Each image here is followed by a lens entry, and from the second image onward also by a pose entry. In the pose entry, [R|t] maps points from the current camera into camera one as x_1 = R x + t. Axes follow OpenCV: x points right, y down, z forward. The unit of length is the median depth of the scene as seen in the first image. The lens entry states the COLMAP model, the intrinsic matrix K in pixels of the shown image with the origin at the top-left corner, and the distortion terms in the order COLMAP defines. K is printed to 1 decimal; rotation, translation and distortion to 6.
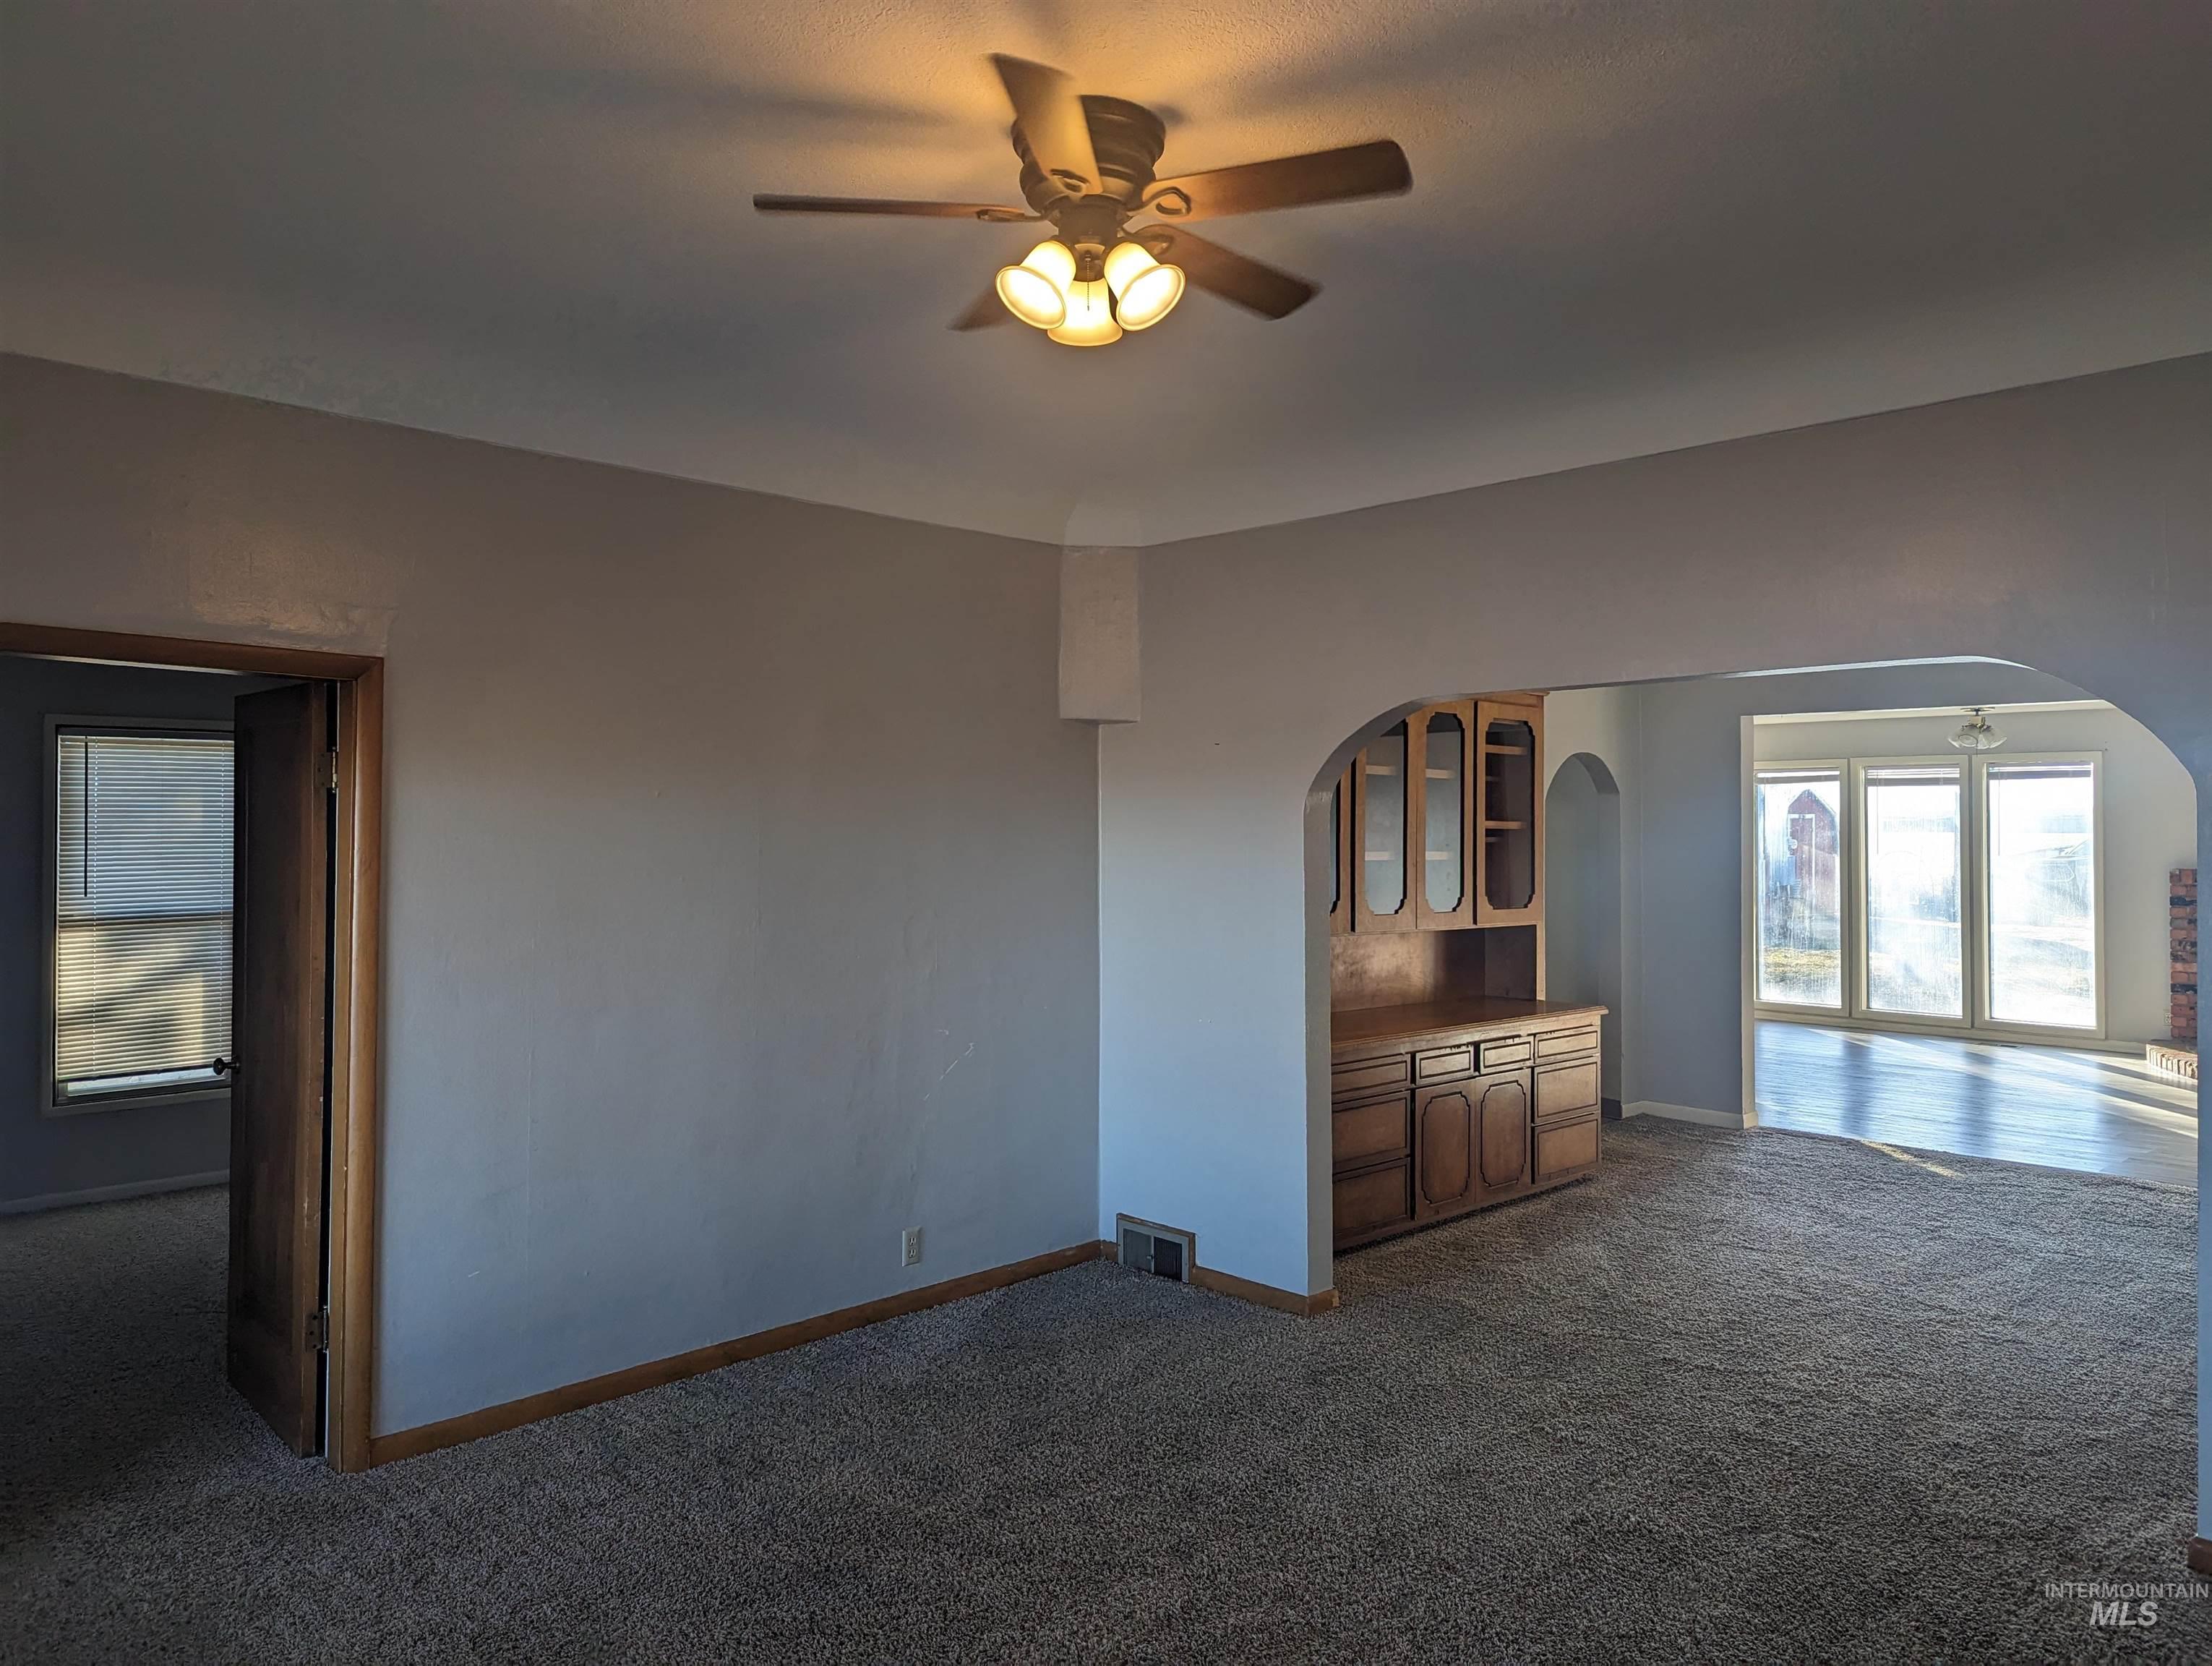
lens RADIAL K [[1612.4, 0, 1106.0], [0, 1612.4, 833.0], [0, 0, 1]] dist [0.077720, -0.071753]
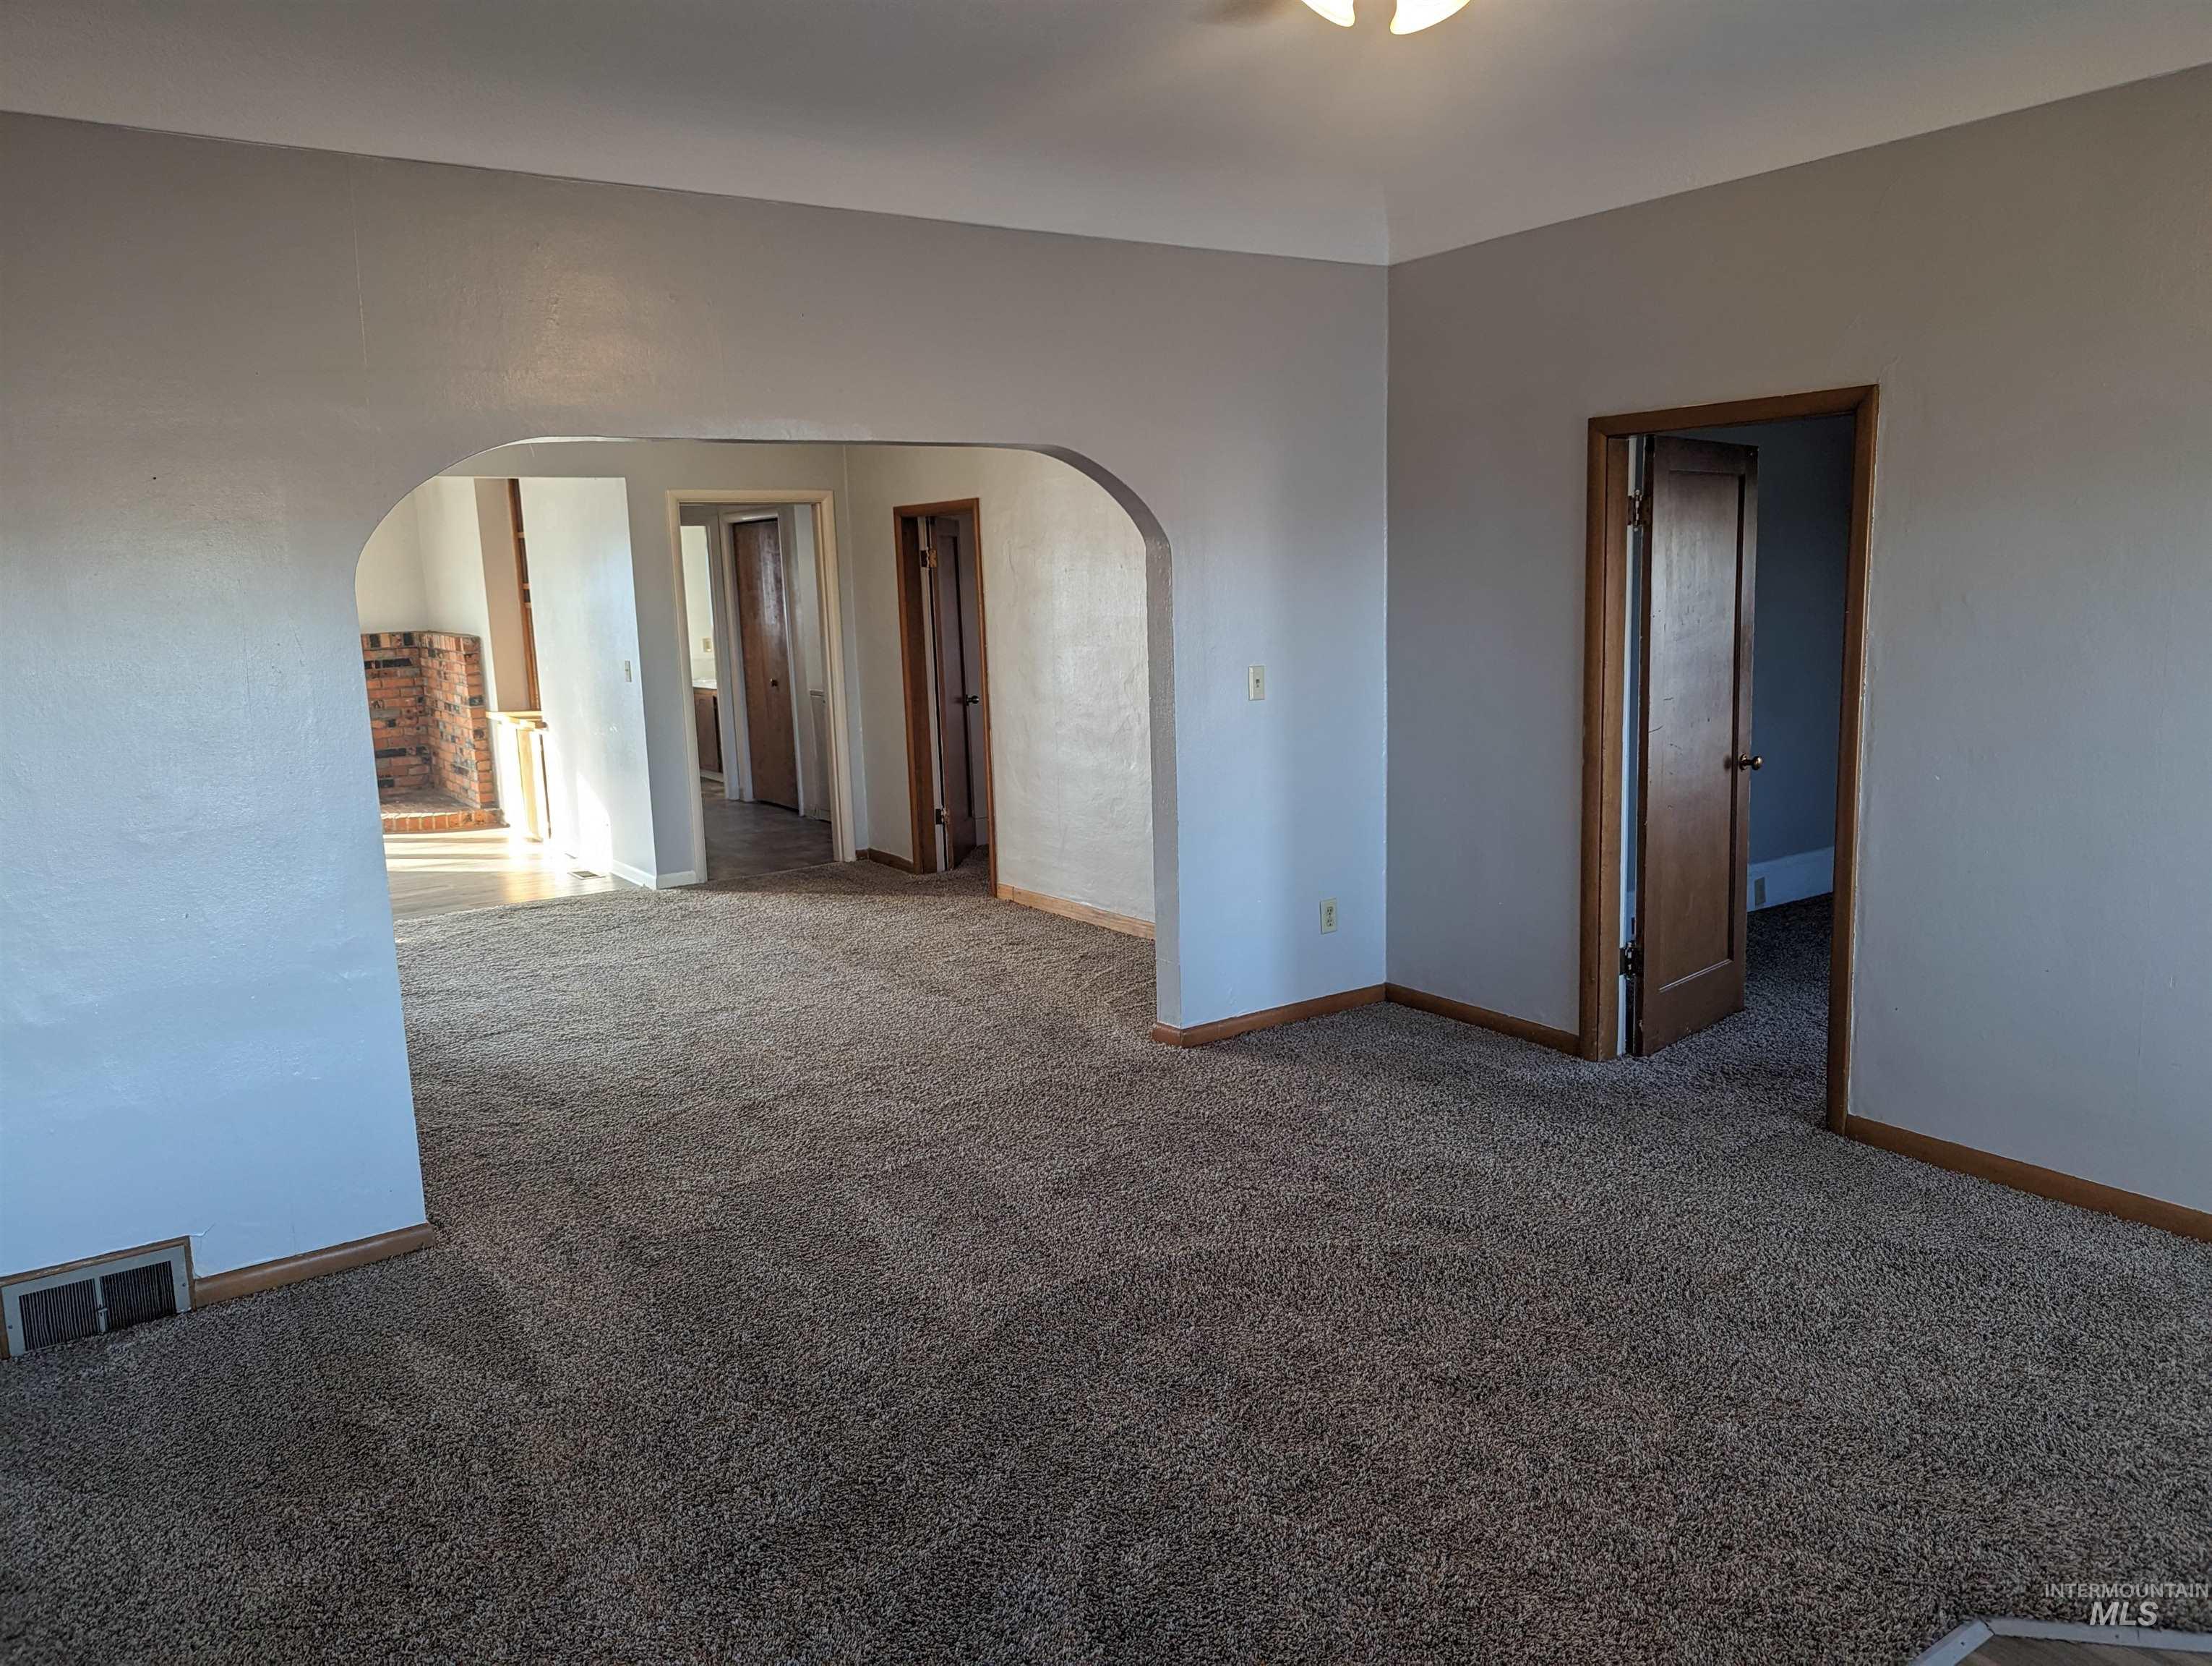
lens RADIAL K [[1612.4, 0, 1106.0], [0, 1612.4, 833.0], [0, 0, 1]] dist [0.077720, -0.071753]
pose [[0.135360, -0.165422, 0.976890, -0.556805], [0.037876, 0.986107, 0.161735, -0.008343], [-0.990072, 0.015108, 0.139745, 0.573490]]
